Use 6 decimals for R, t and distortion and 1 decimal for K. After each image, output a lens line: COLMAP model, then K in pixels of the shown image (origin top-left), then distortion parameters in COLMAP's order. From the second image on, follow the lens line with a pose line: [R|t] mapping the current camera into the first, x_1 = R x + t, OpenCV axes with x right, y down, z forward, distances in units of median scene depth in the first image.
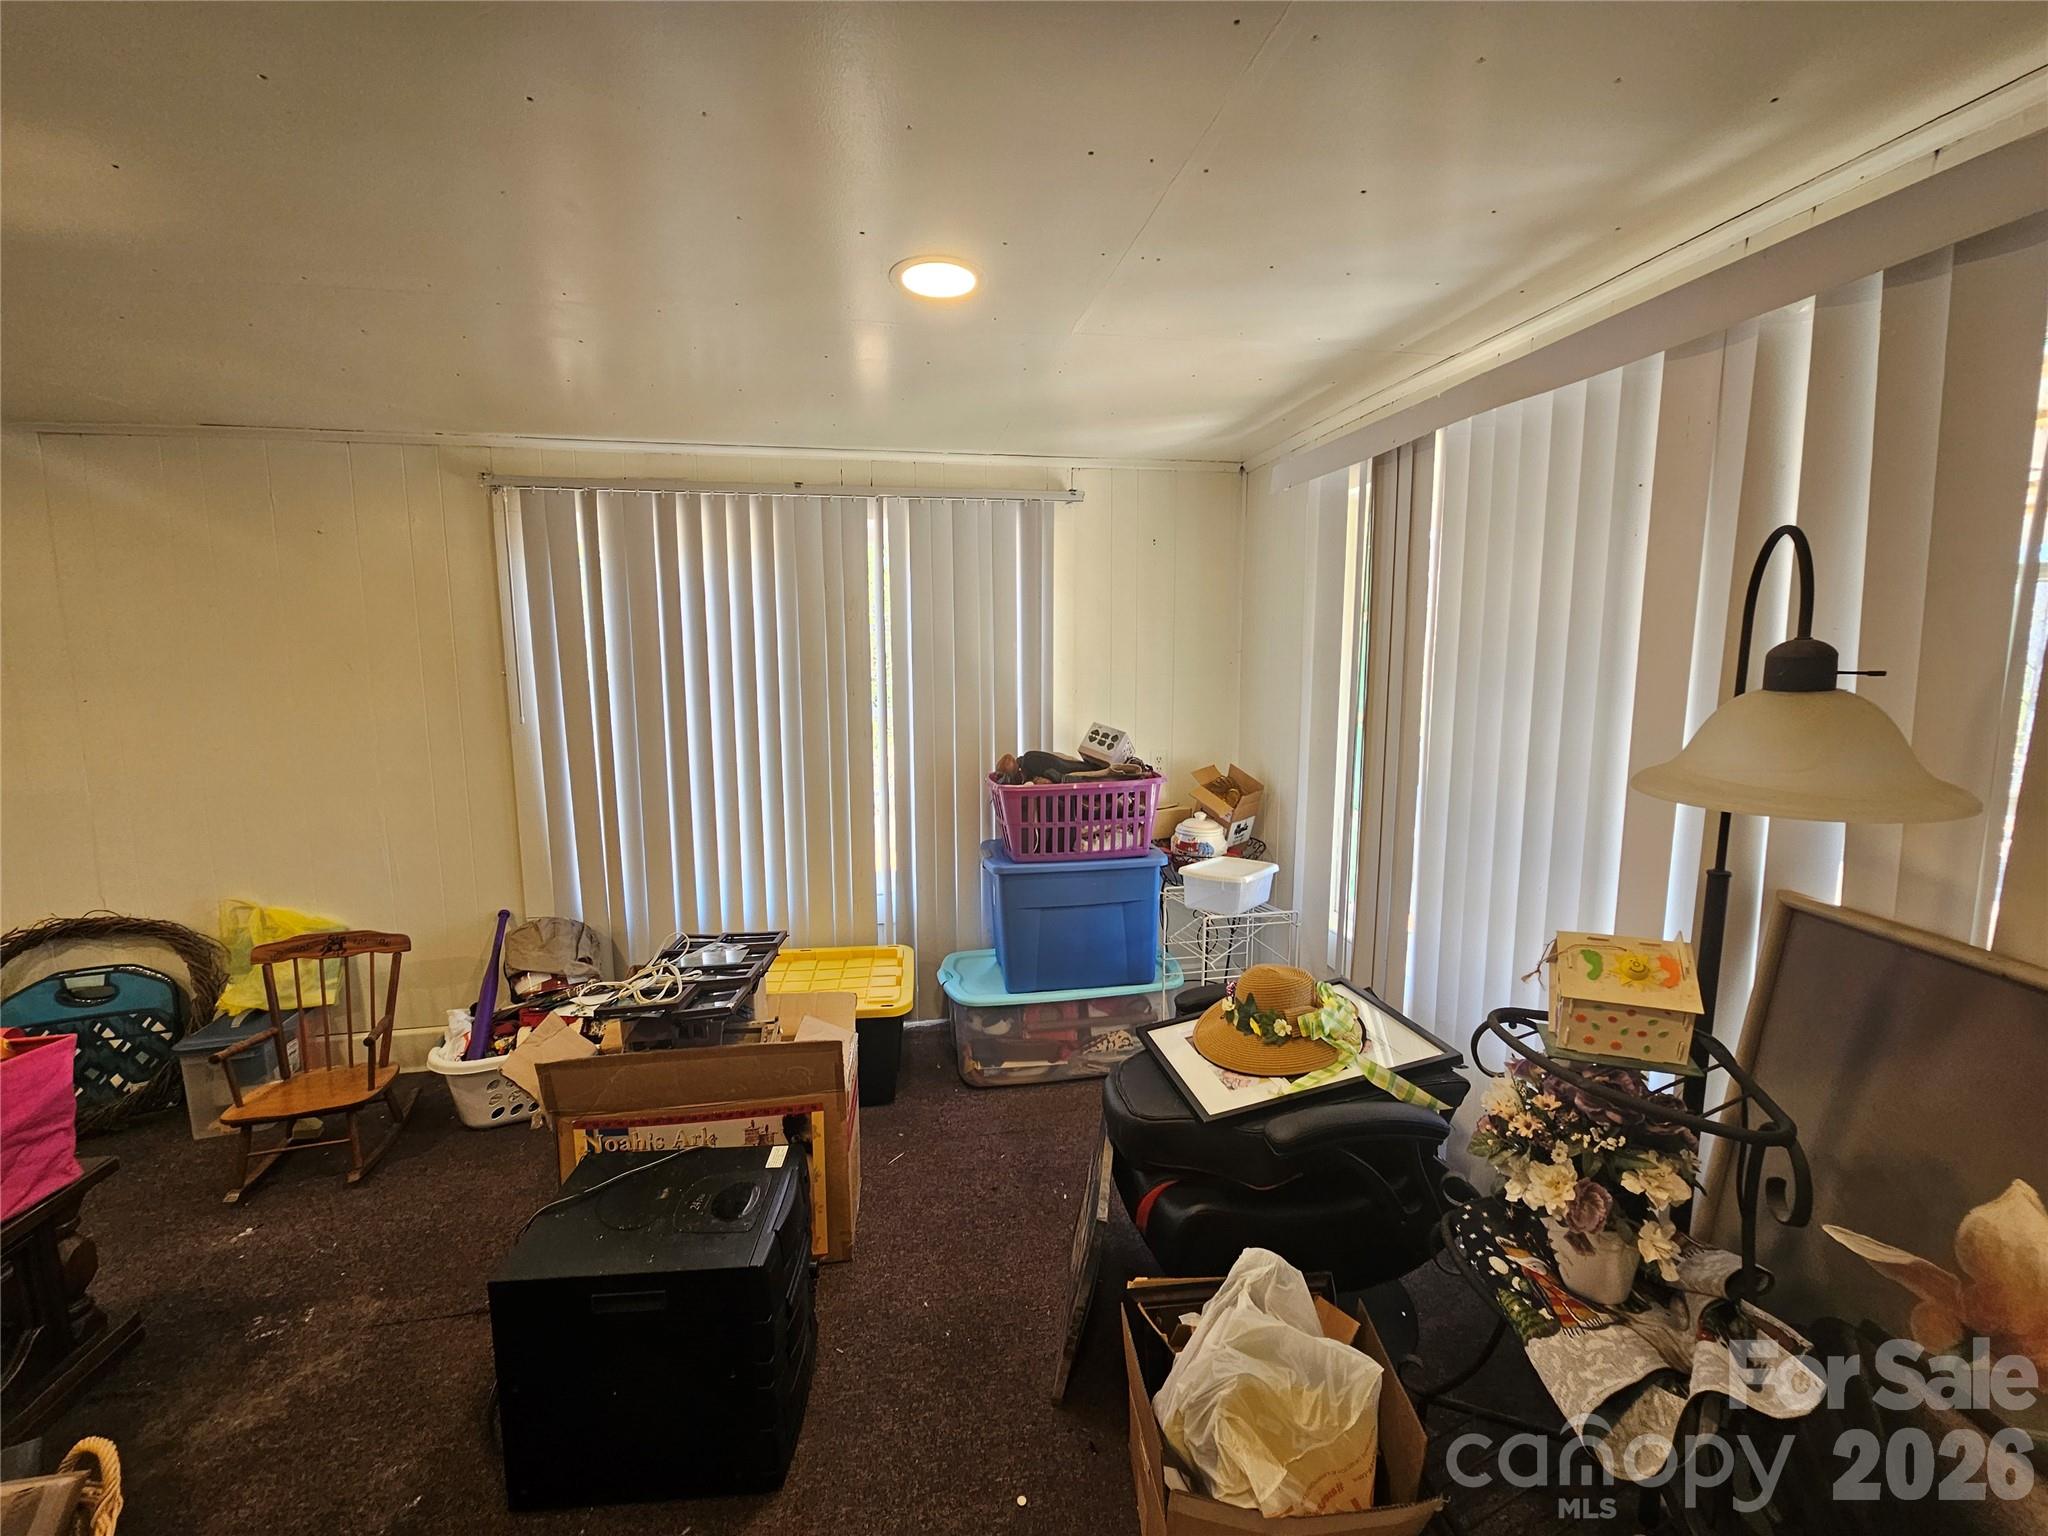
lens RADIAL K [[837.3, 0, 1020.4], [0, 837.3, 778.1], [0, 0, 1]] dist [-0.003675, 0.001510]
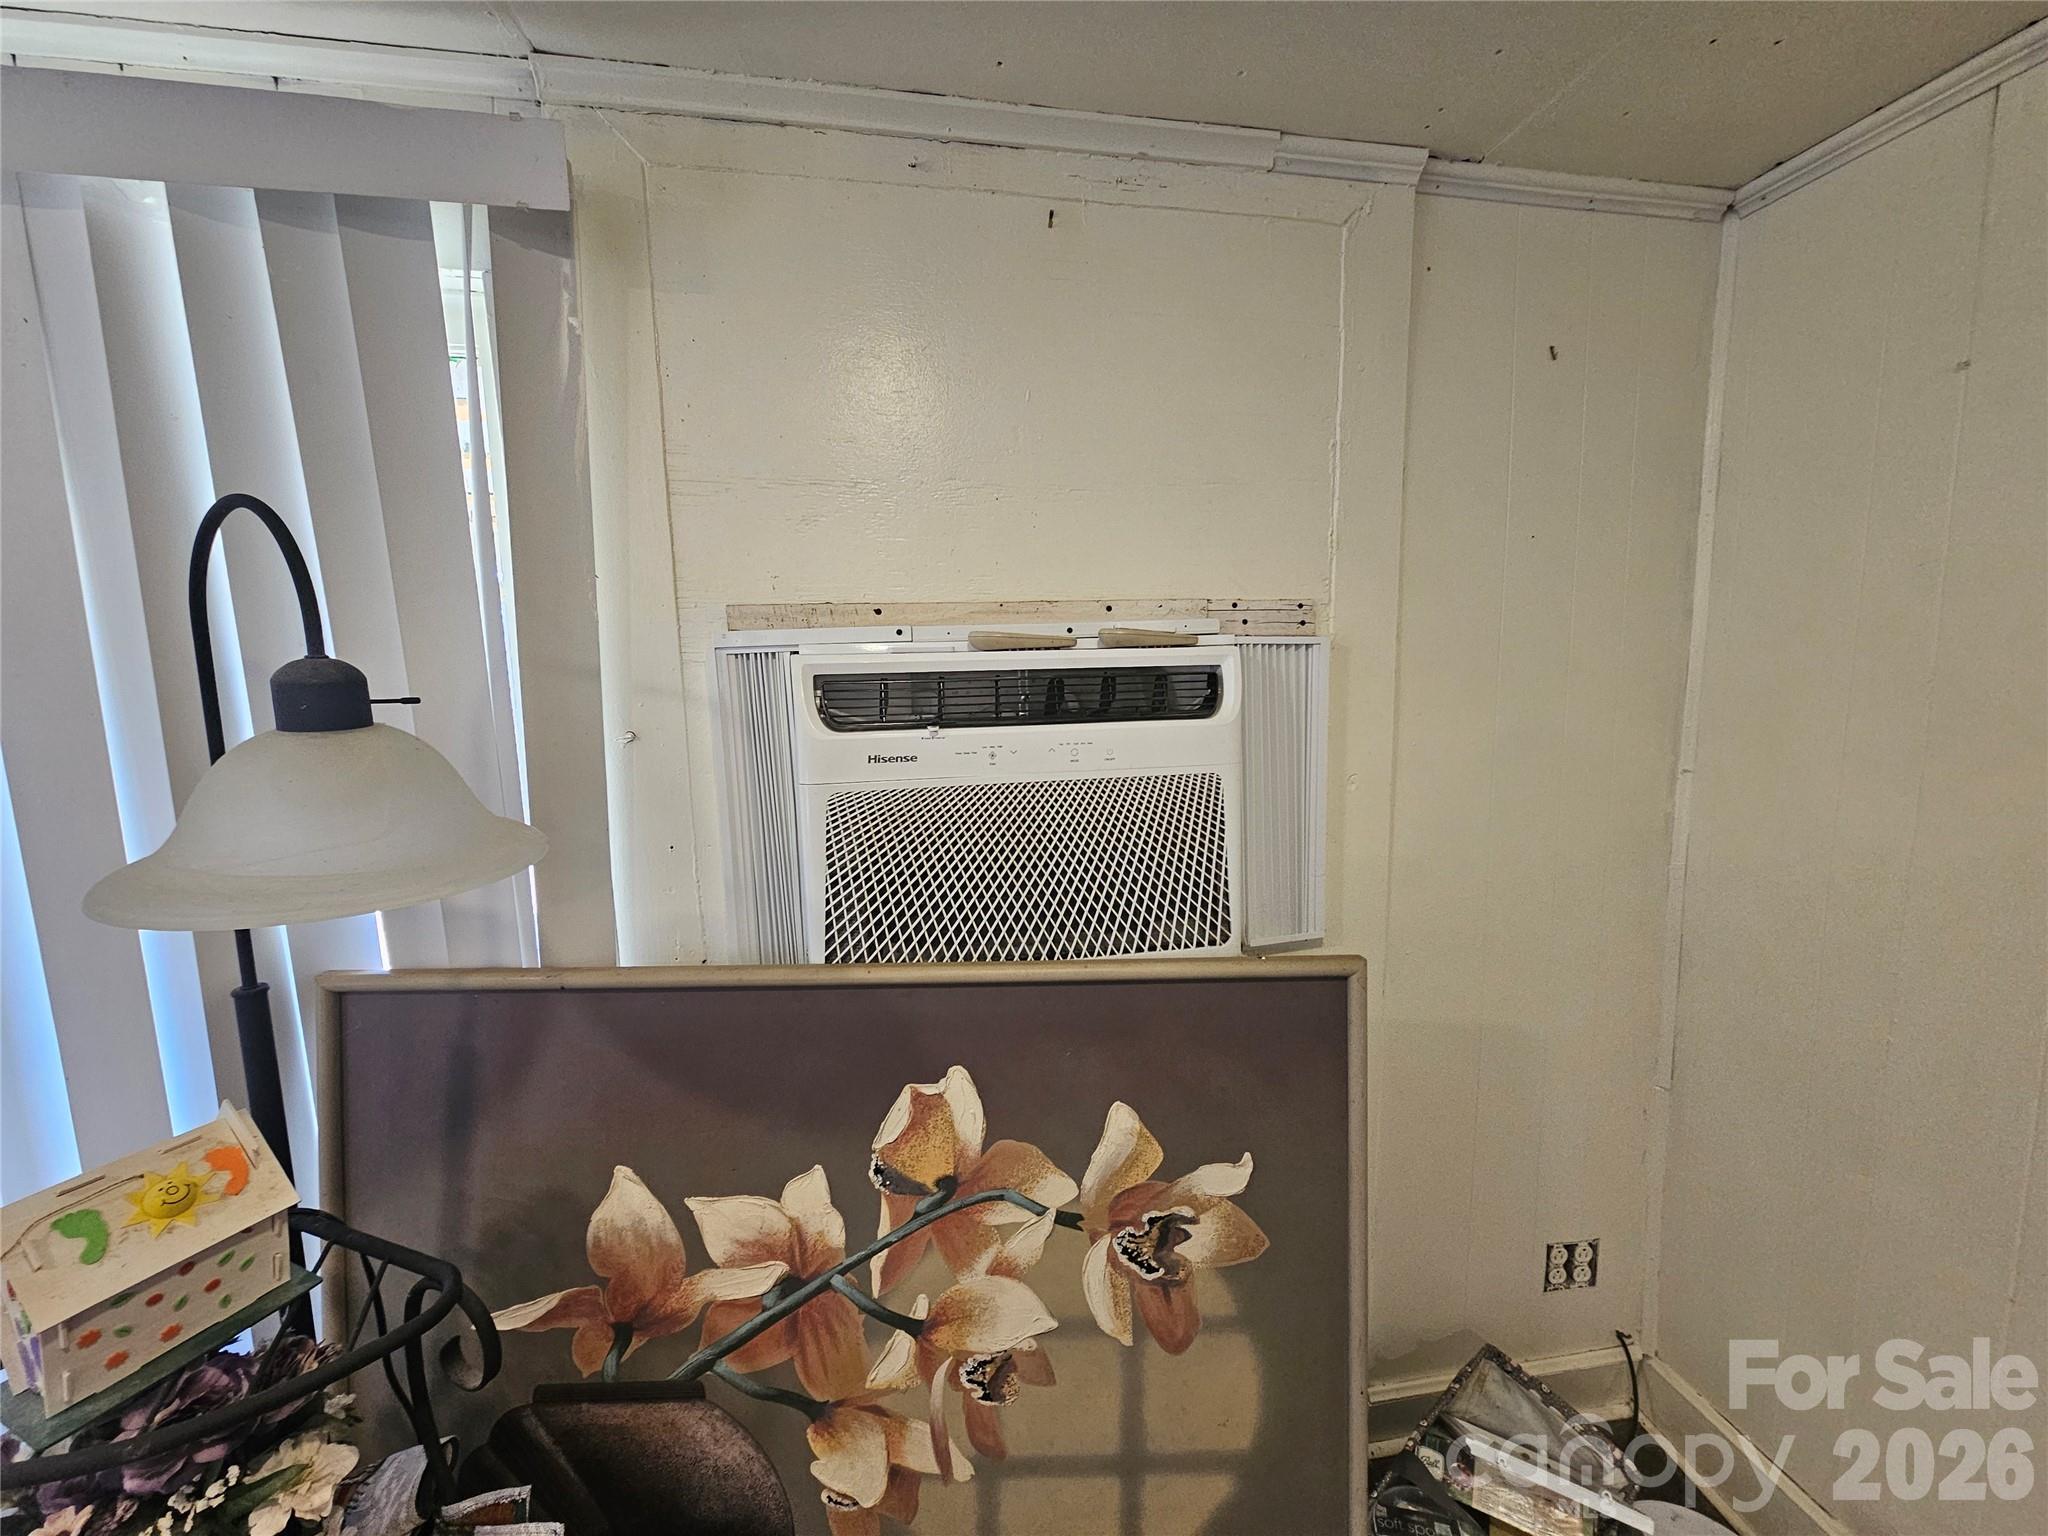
lens RADIAL K [[837.3, 0, 1043.9], [0, 837.3, 772.9], [0, 0, 1]] dist [-0.003675, 0.001510]
pose [[0.002855, -0.126829, 0.991920, 0.504981], [0.151801, 0.980484, 0.124930, -0.151575], [-0.988407, 0.150218, 0.022052, 0.904402]]
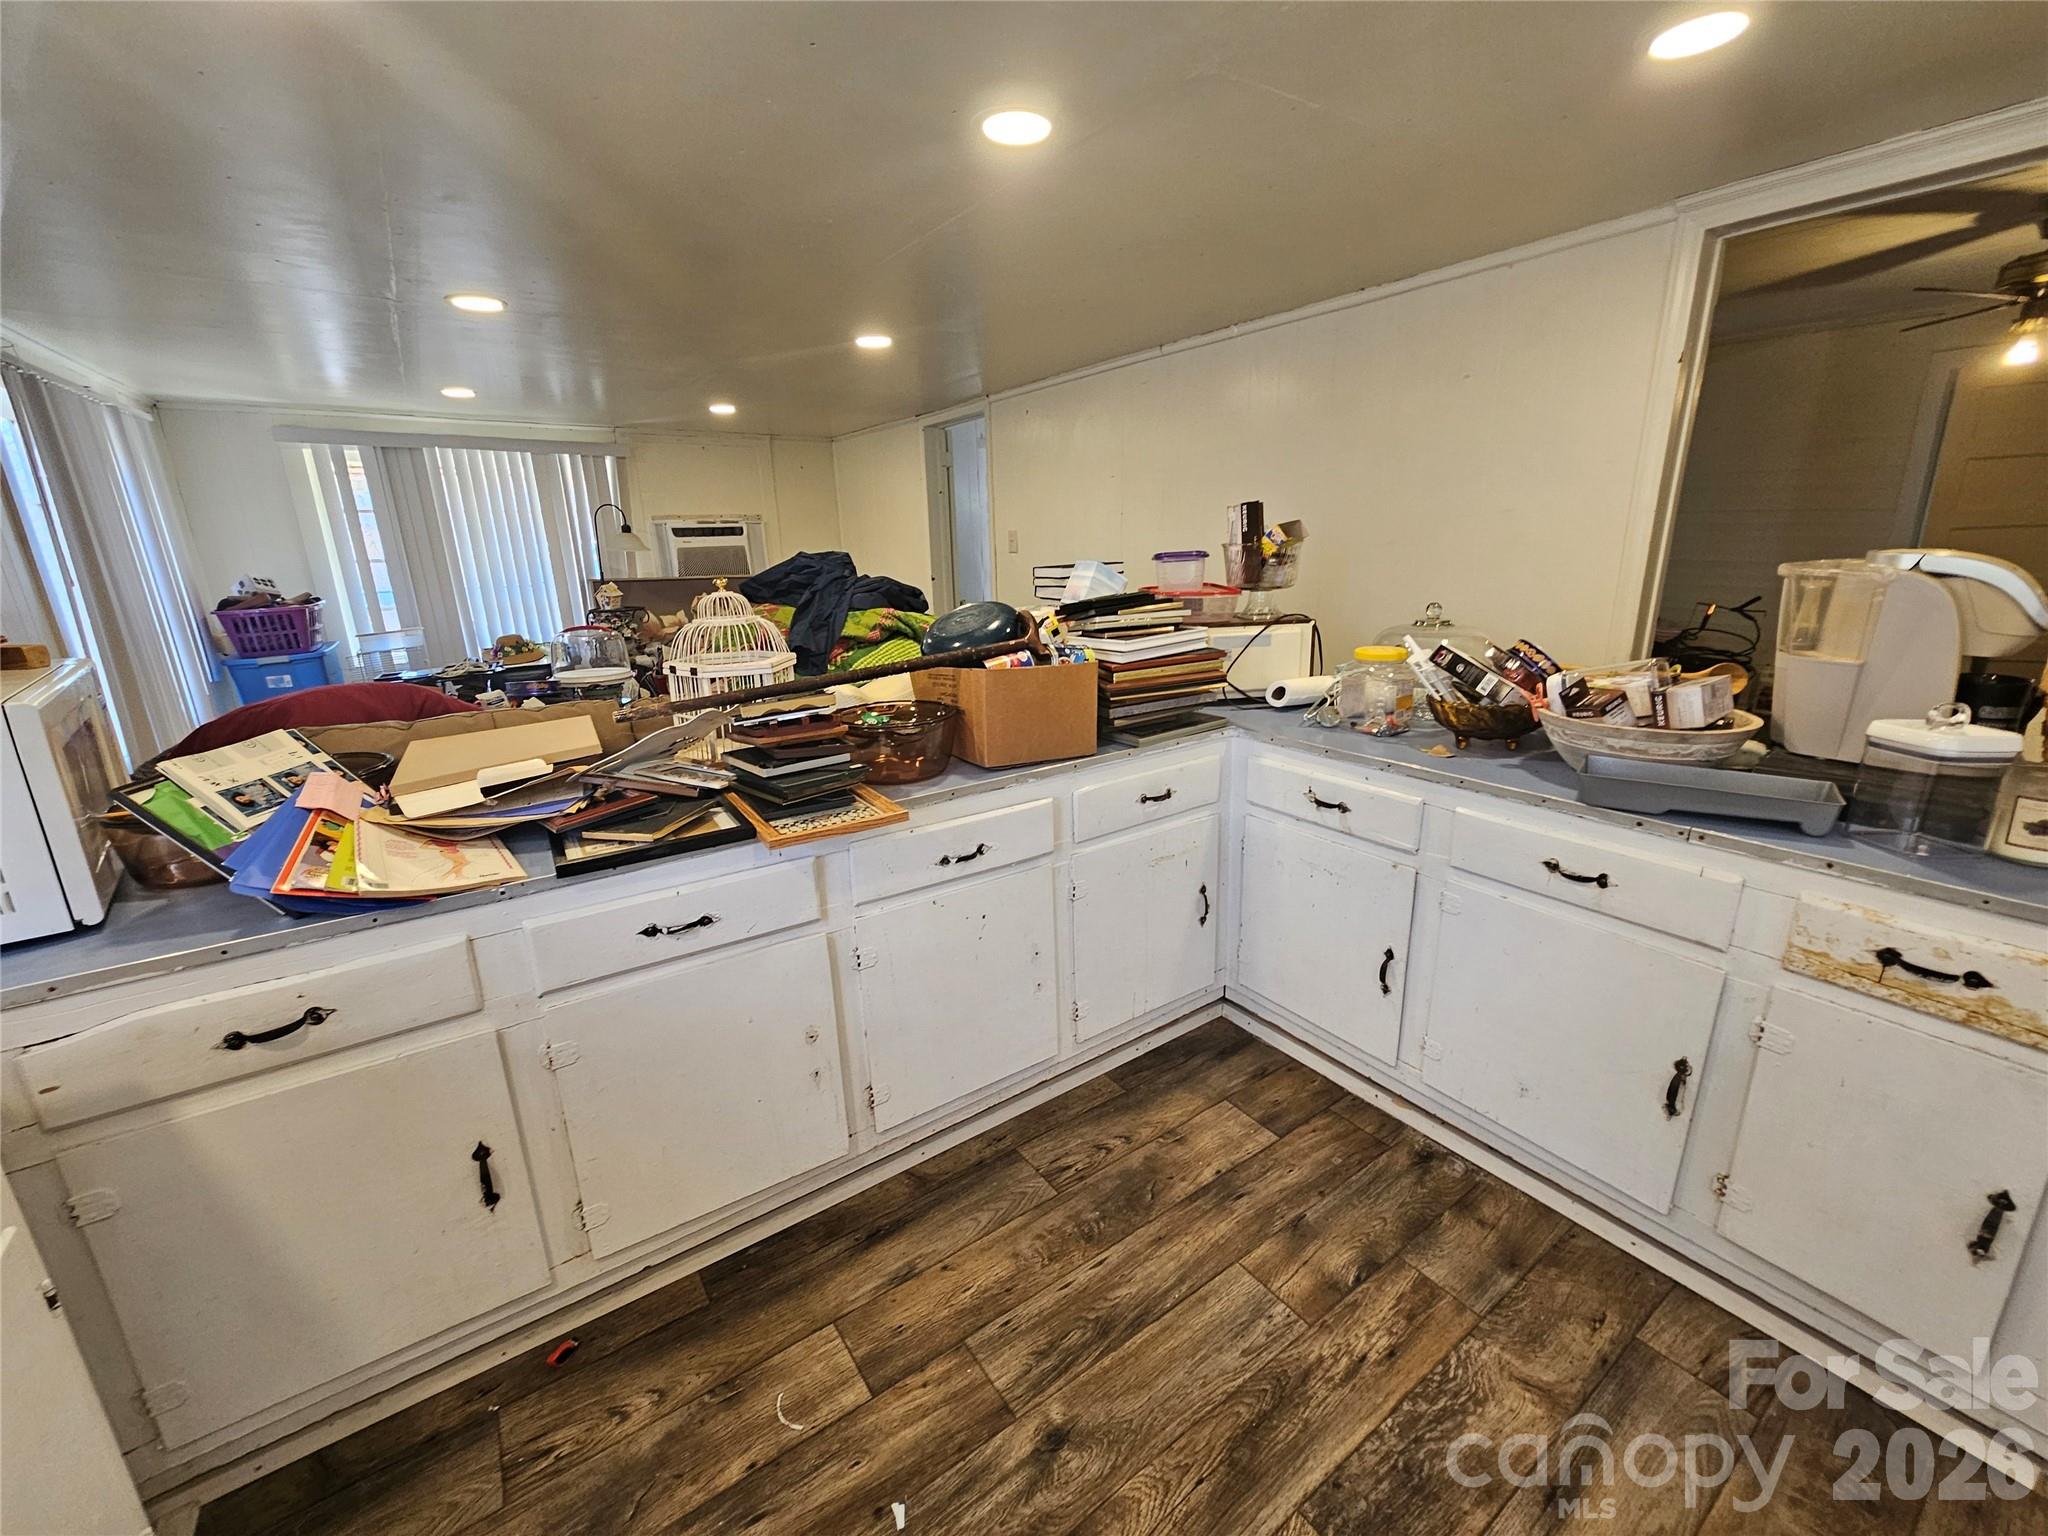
lens RADIAL K [[837.3, 0, 1036.5], [0, 837.3, 770.1], [0, 0, 1]] dist [-0.003675, 0.001510]
pose [[-0.409624, -0.234949, 0.881480, -2.465871], [0.149855, 0.935809, 0.319068, -0.114643], [-0.899862, 0.262792, -0.348121, 1.140975]]
